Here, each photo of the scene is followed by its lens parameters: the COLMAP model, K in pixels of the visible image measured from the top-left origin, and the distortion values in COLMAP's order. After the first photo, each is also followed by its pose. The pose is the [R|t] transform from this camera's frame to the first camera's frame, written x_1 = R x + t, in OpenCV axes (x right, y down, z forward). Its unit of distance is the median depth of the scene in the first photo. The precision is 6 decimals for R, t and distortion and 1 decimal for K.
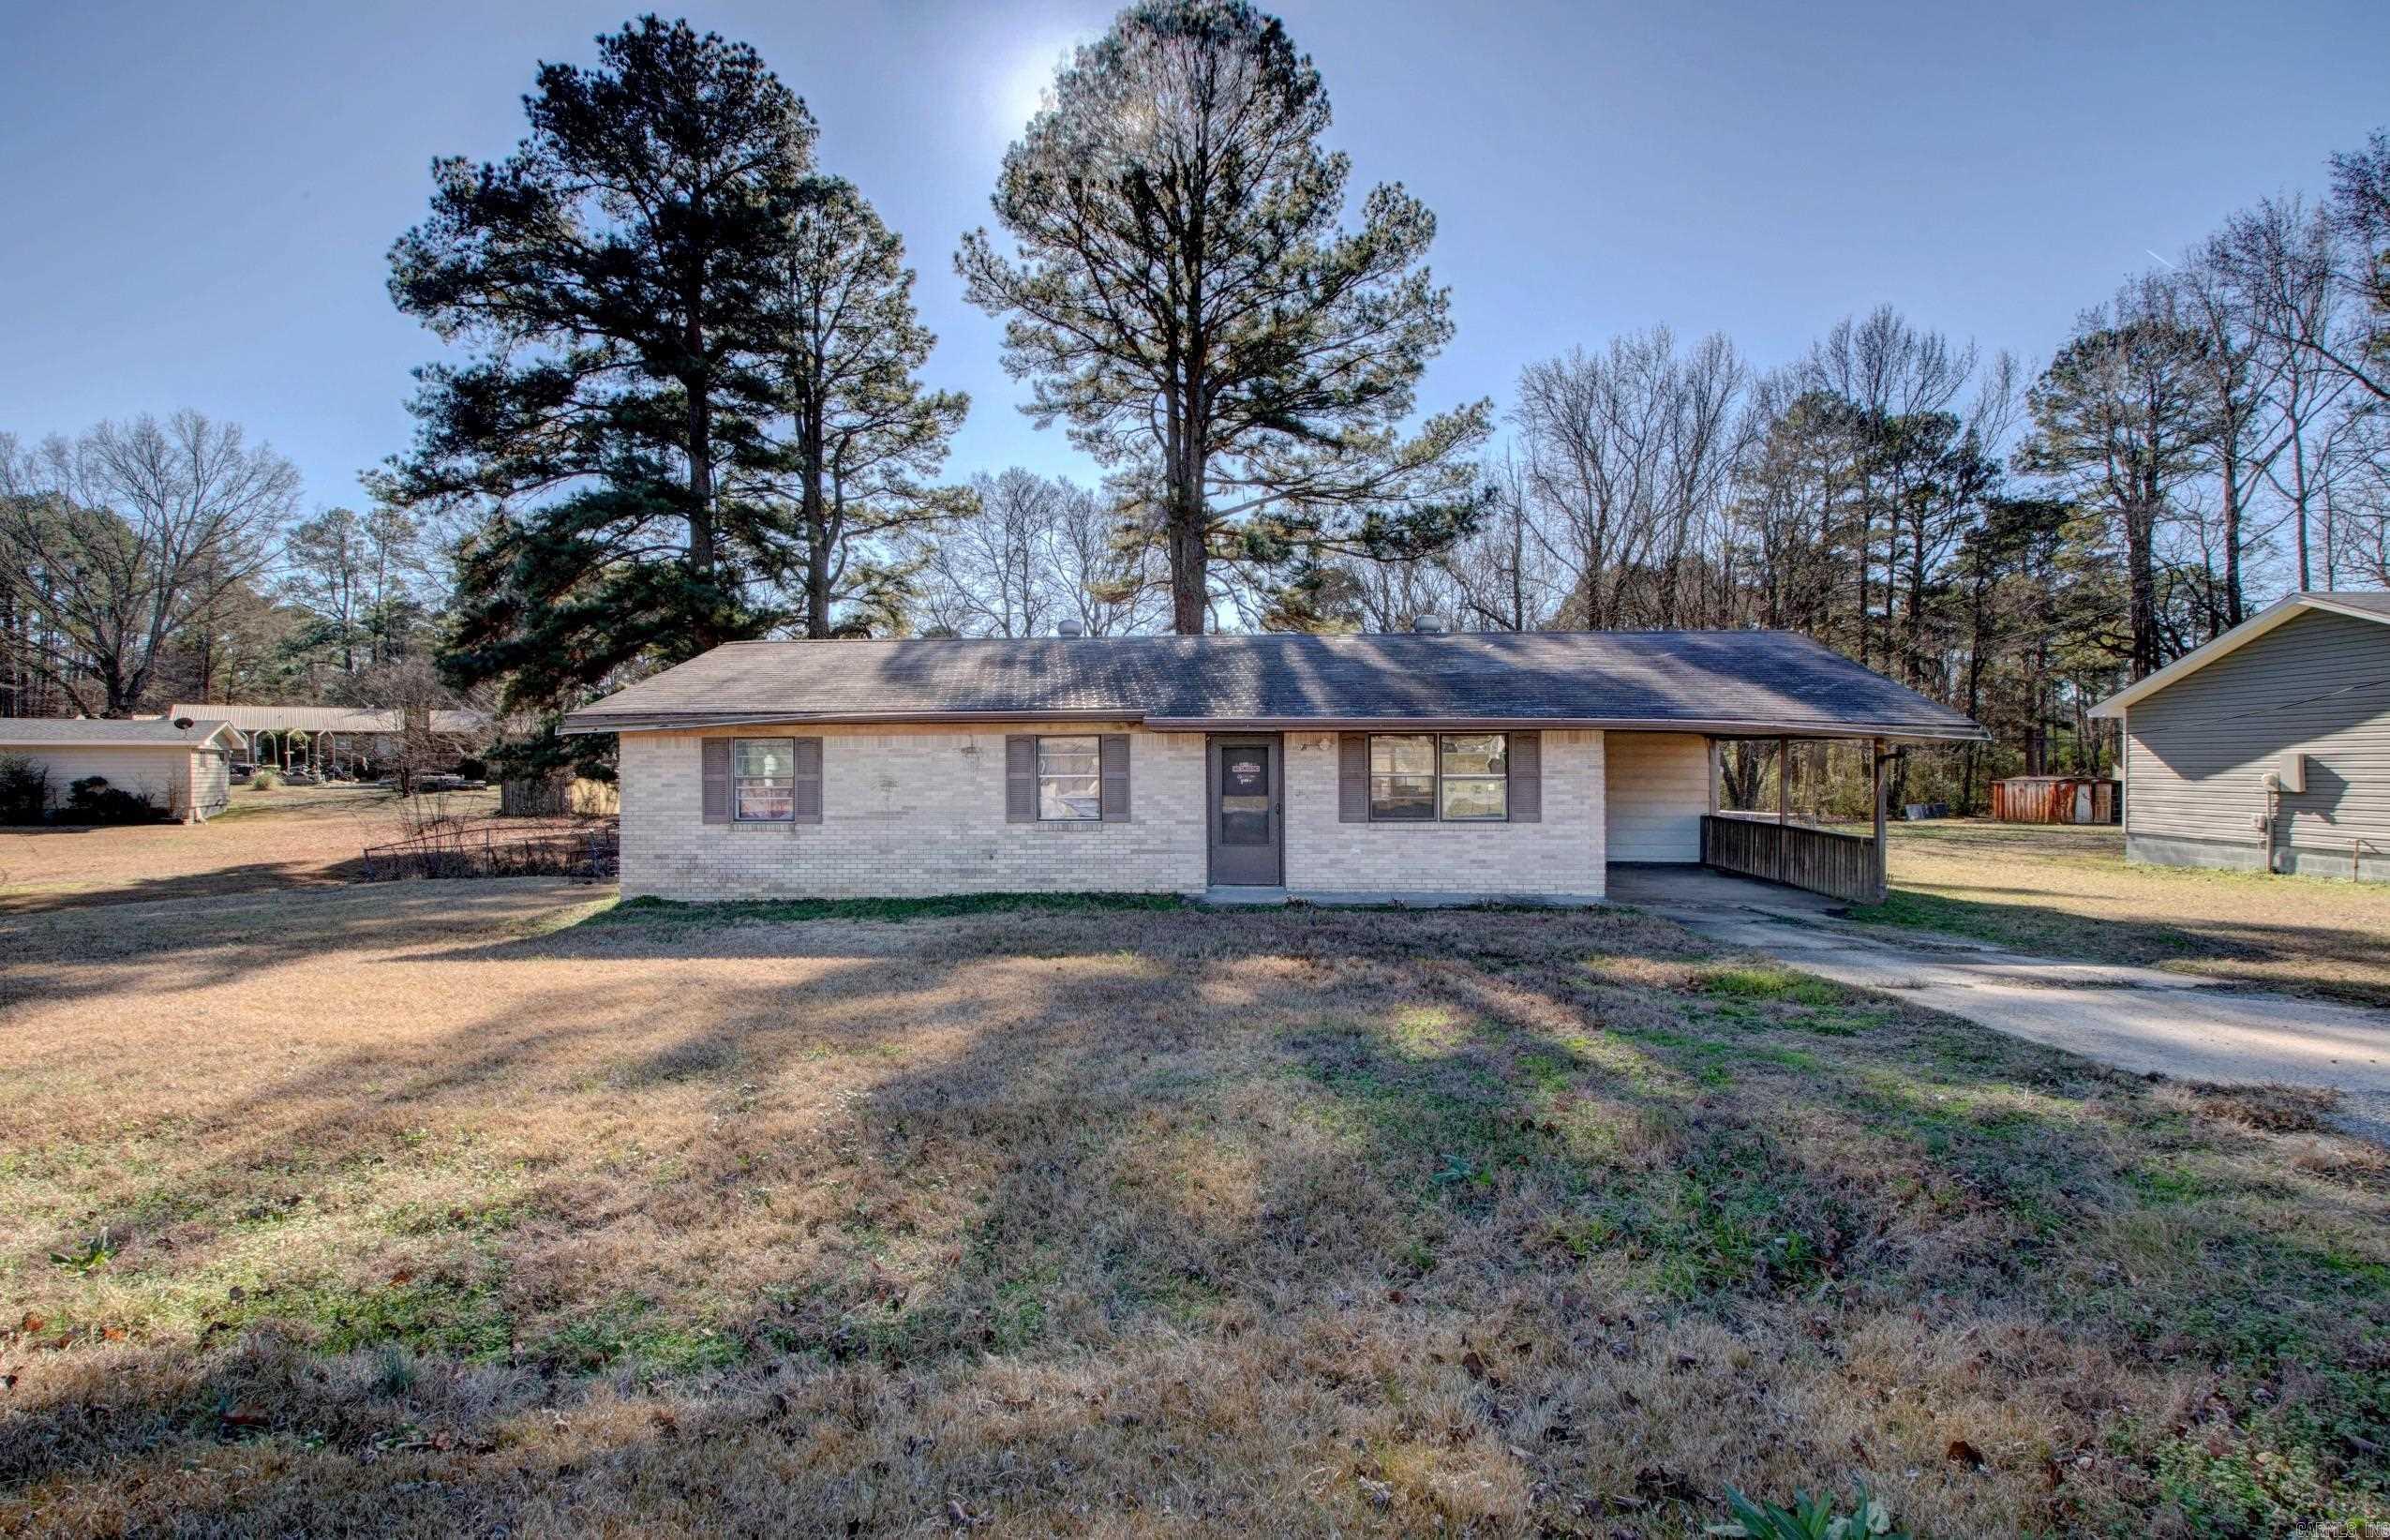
lens RADIAL K [[1113.4, 0, 1239.9], [0, 1113.4, 797.7], [0, 0, 1]] dist [0.002769, -0.014867]
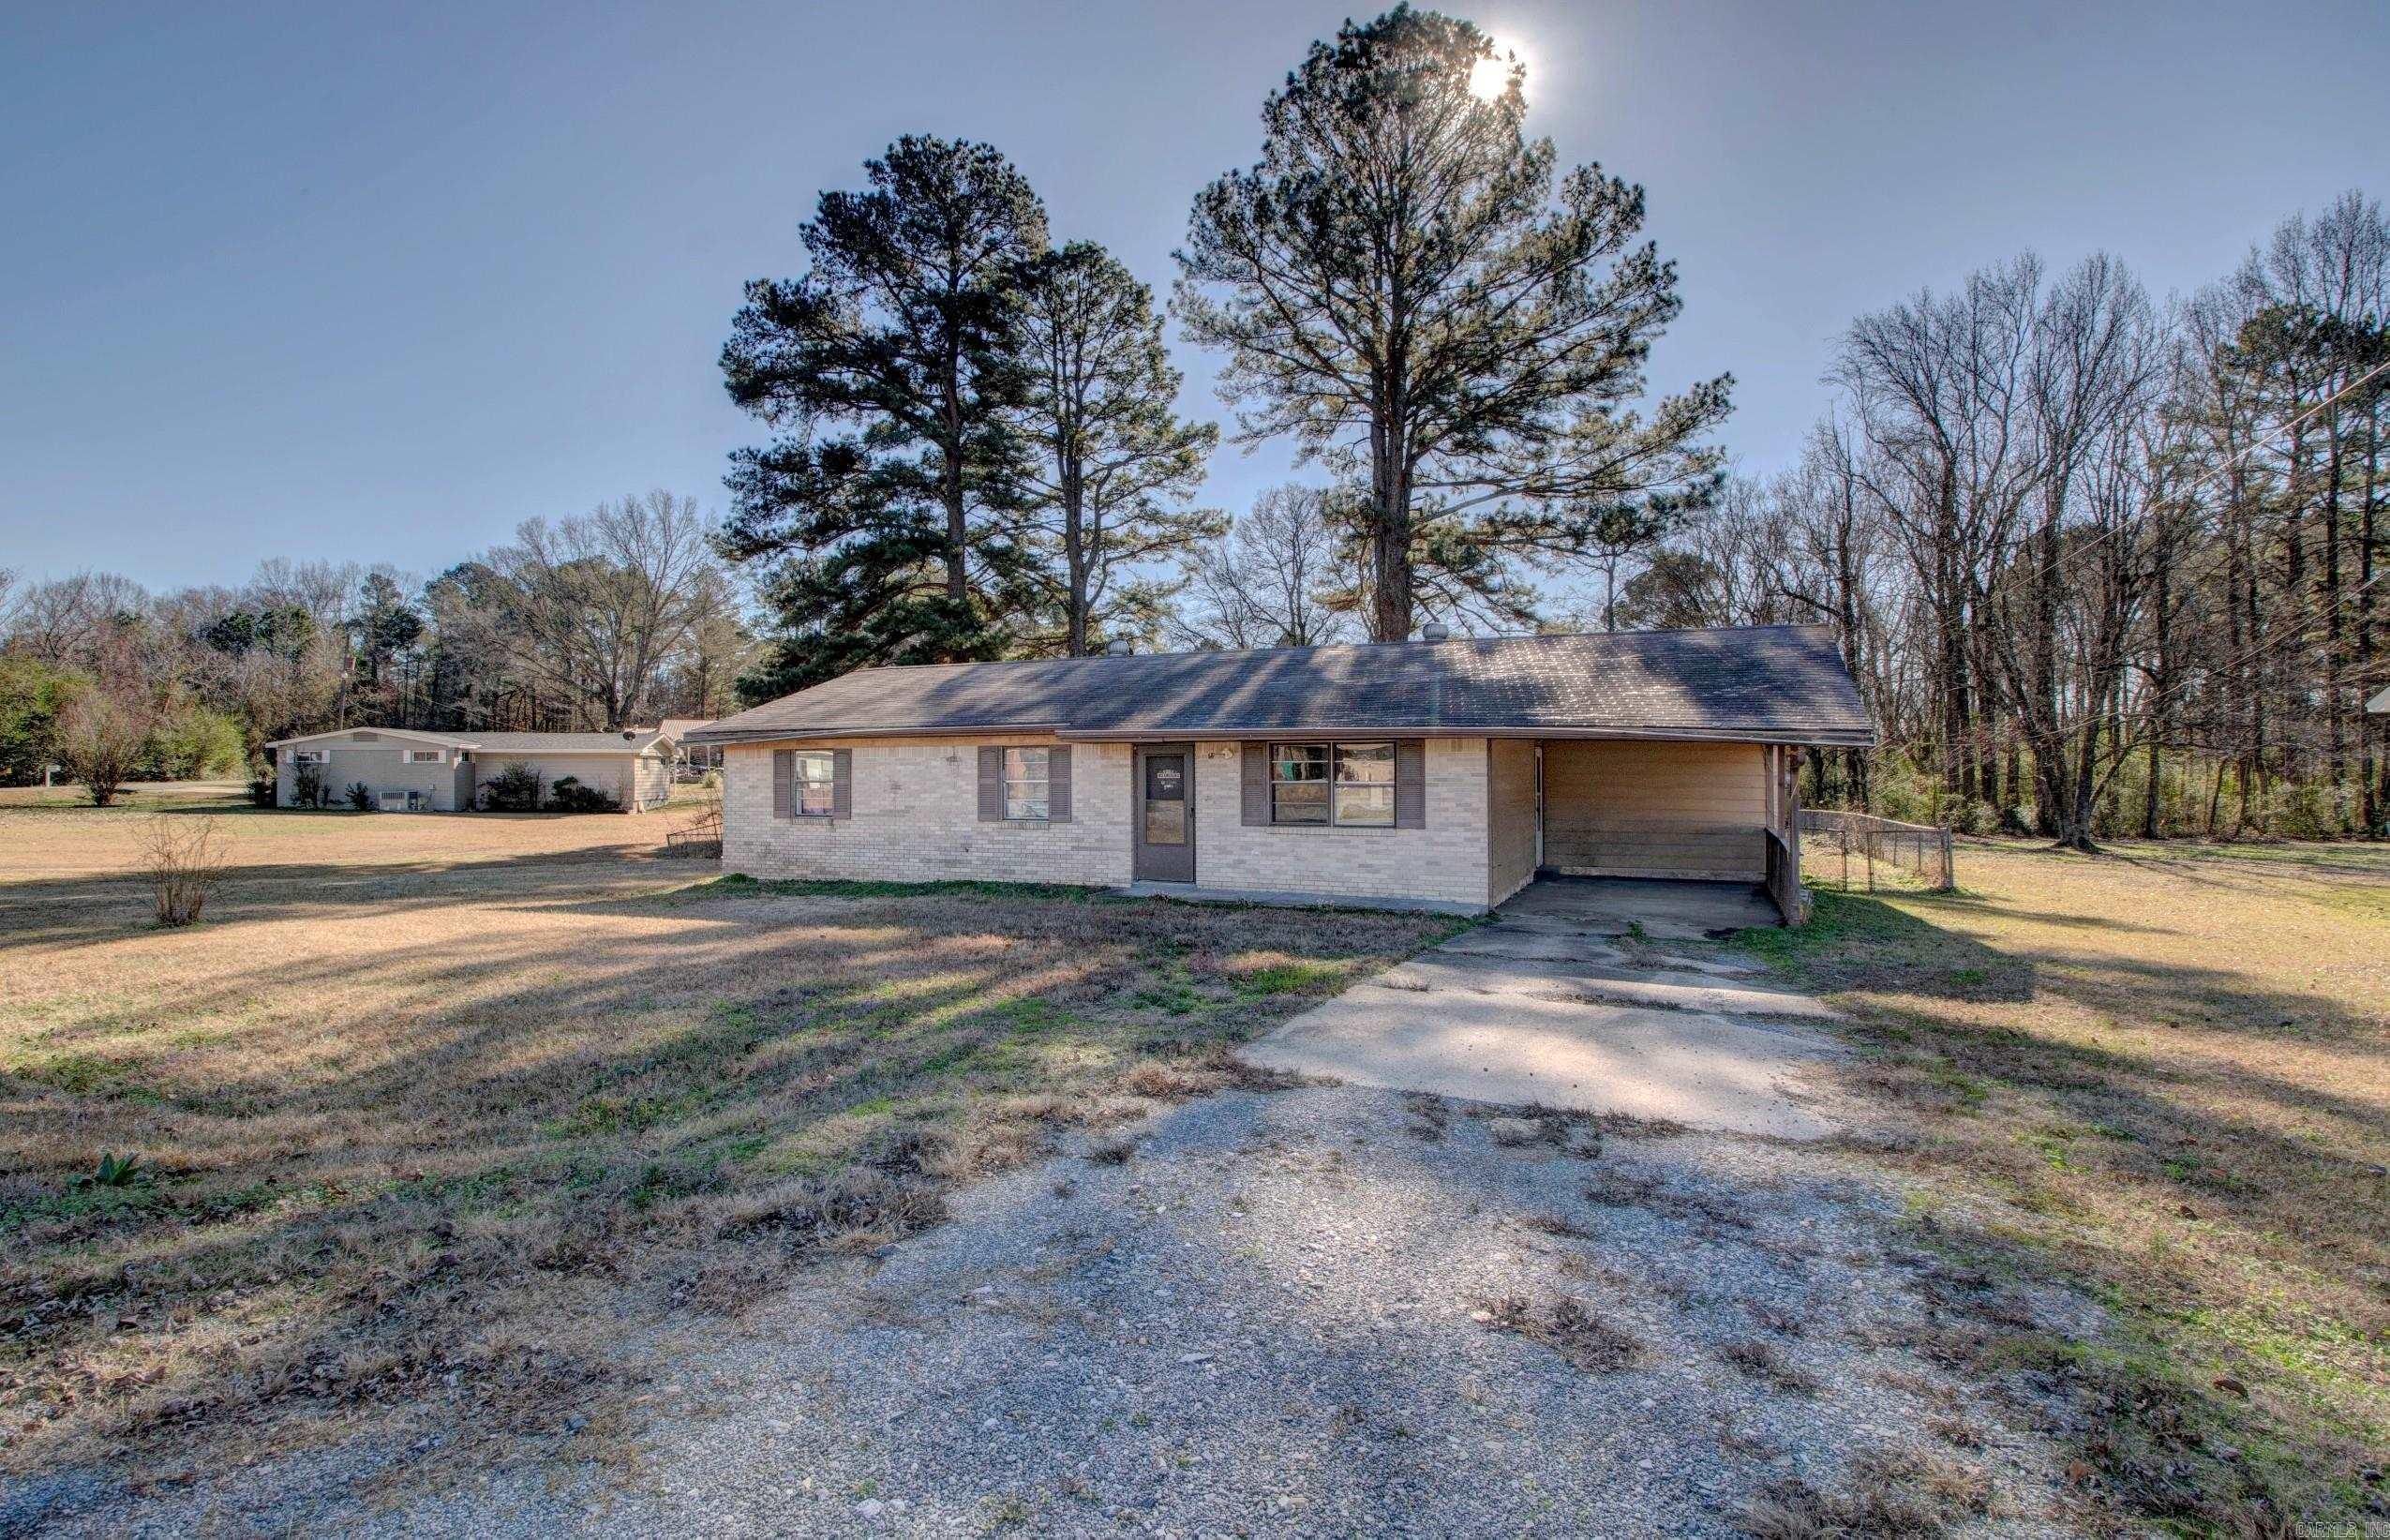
lens RADIAL K [[1113.4, 0, 1234.6], [0, 1113.4, 799.0], [0, 0, 1]] dist [0.002769, -0.014867]
pose [[0.945250, 0.009840, -0.326197, 0.188359], [-0.010247, 0.999947, 0.000471, -0.001751], [0.326185, 0.002897, 0.945302, -0.007202]]
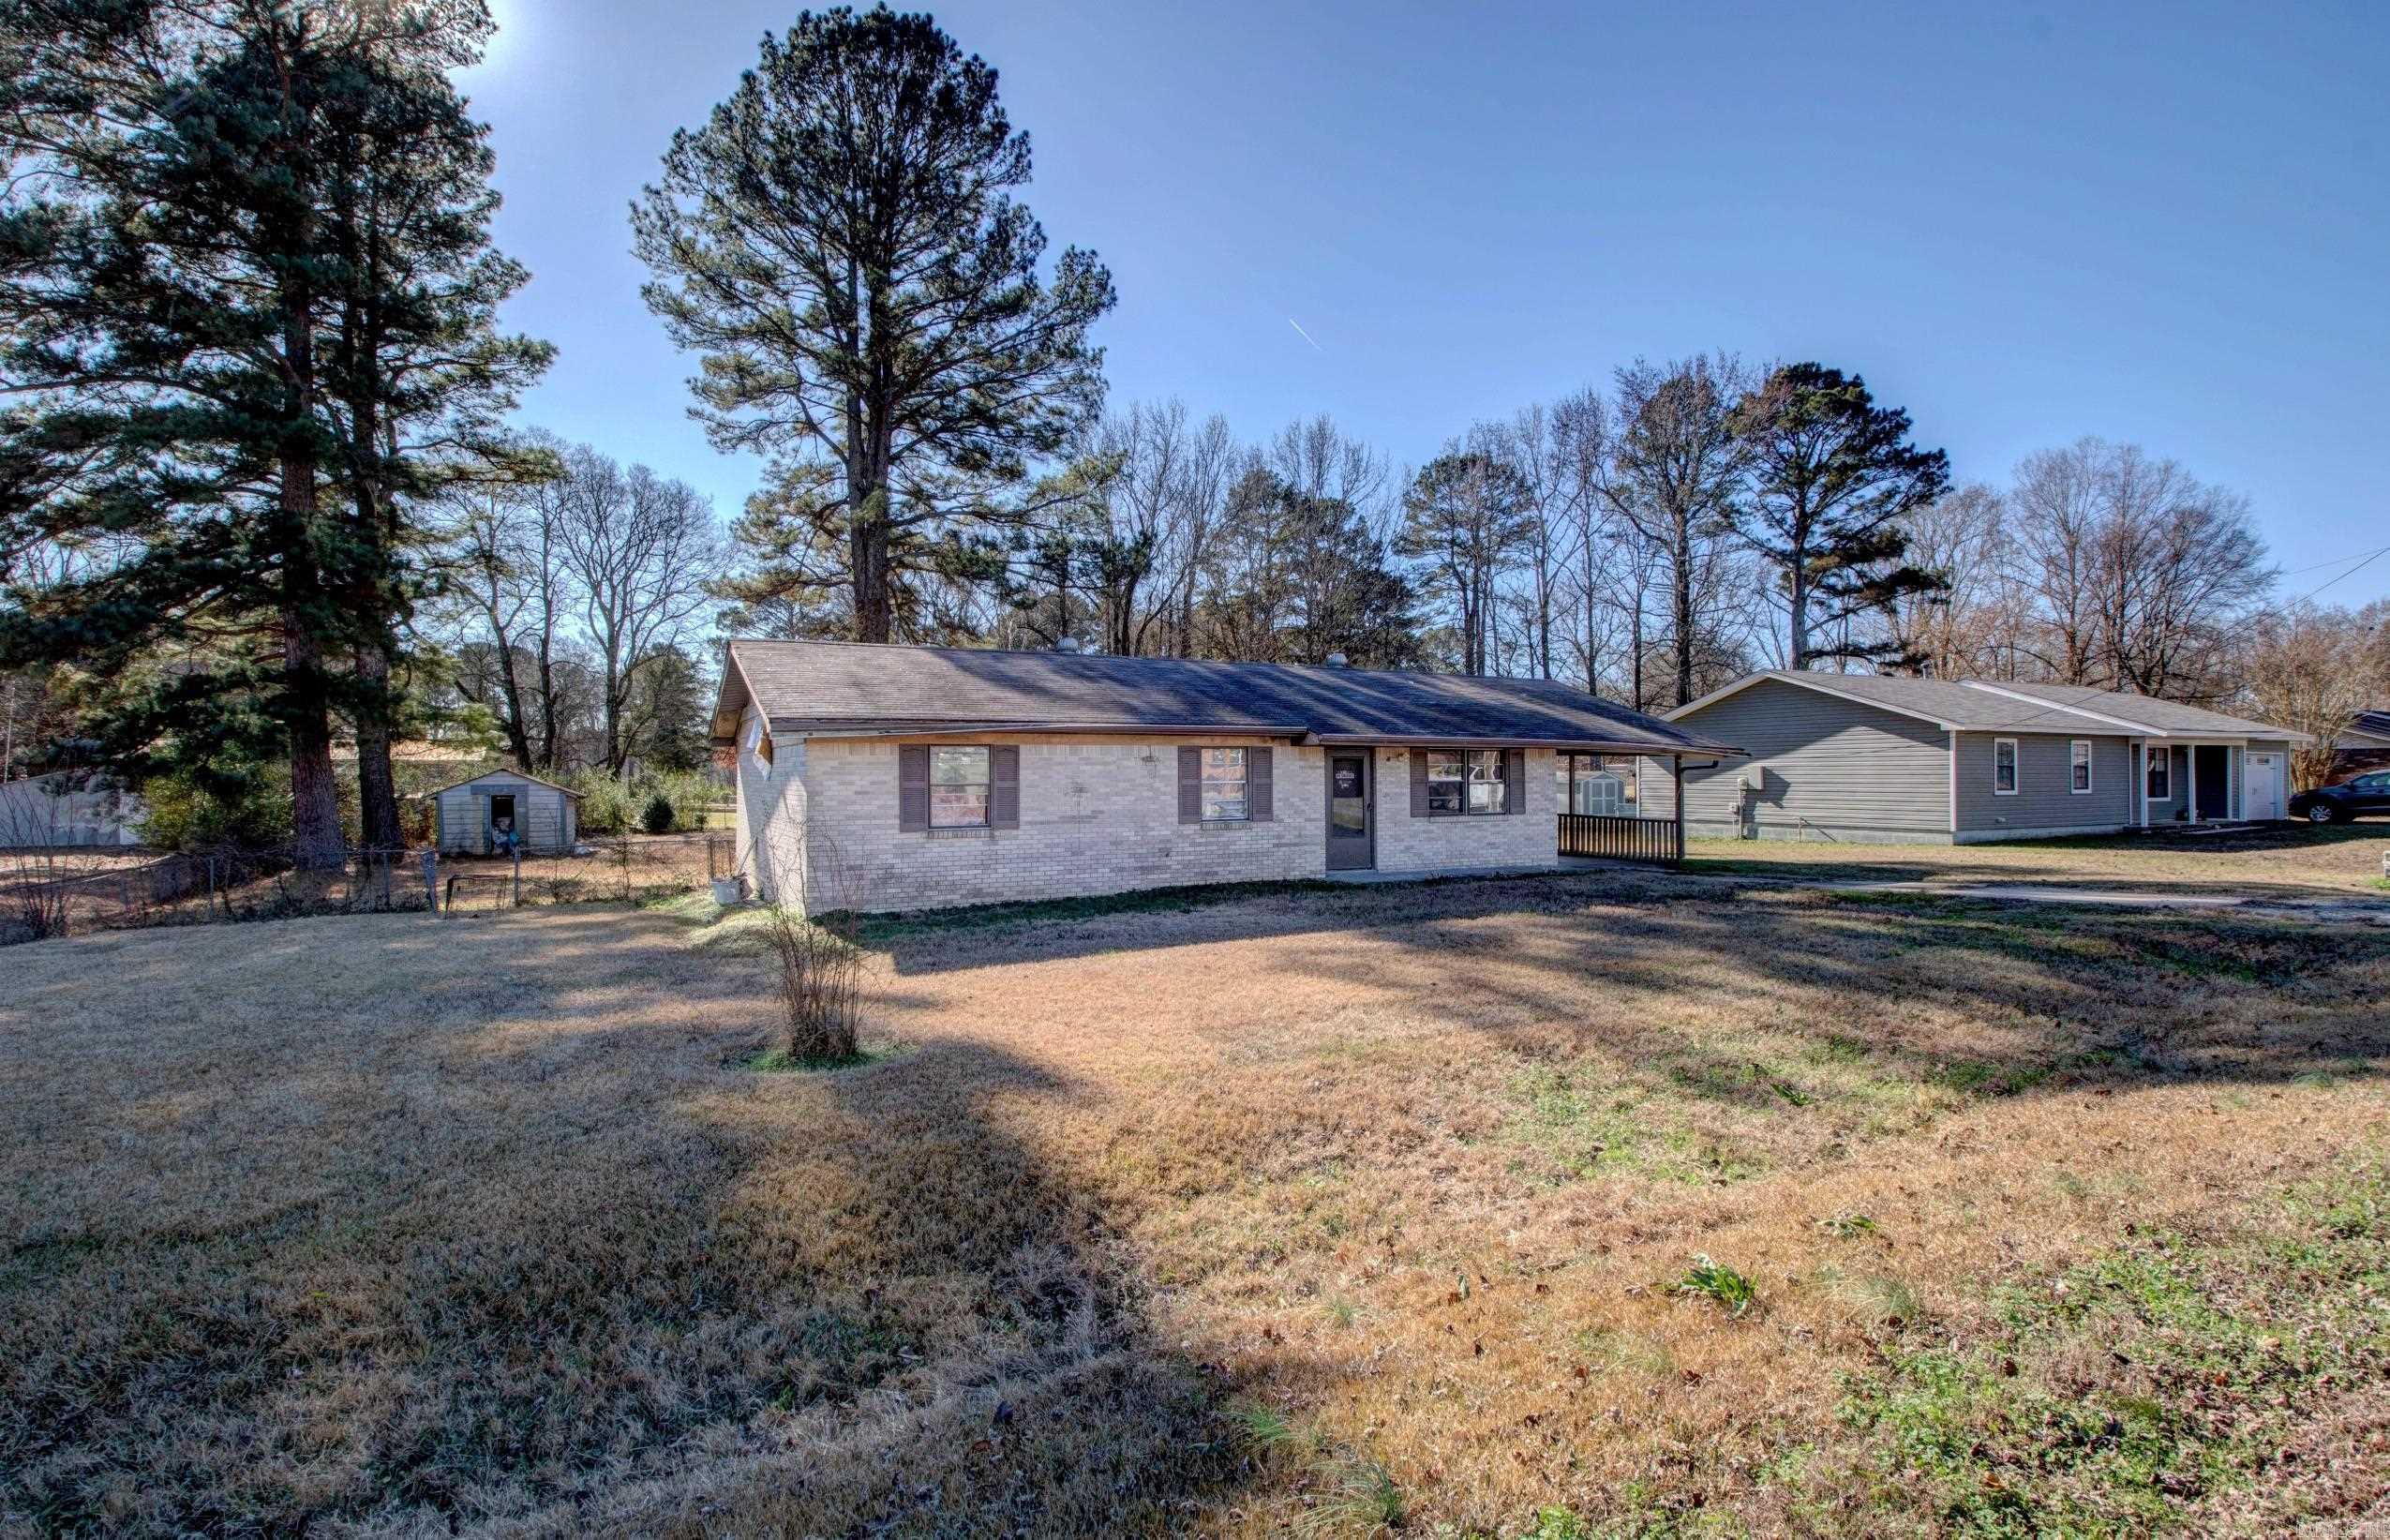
lens RADIAL K [[1113.4, 0, 1186.8], [0, 1113.4, 759.4], [0, 0, 1]] dist [0.002769, -0.014867]
pose [[0.849341, 0.007774, 0.527787, -0.354188], [0.013929, 0.999213, -0.037134, -0.000165], [-0.527661, 0.038891, 0.848564, 0.016487]]
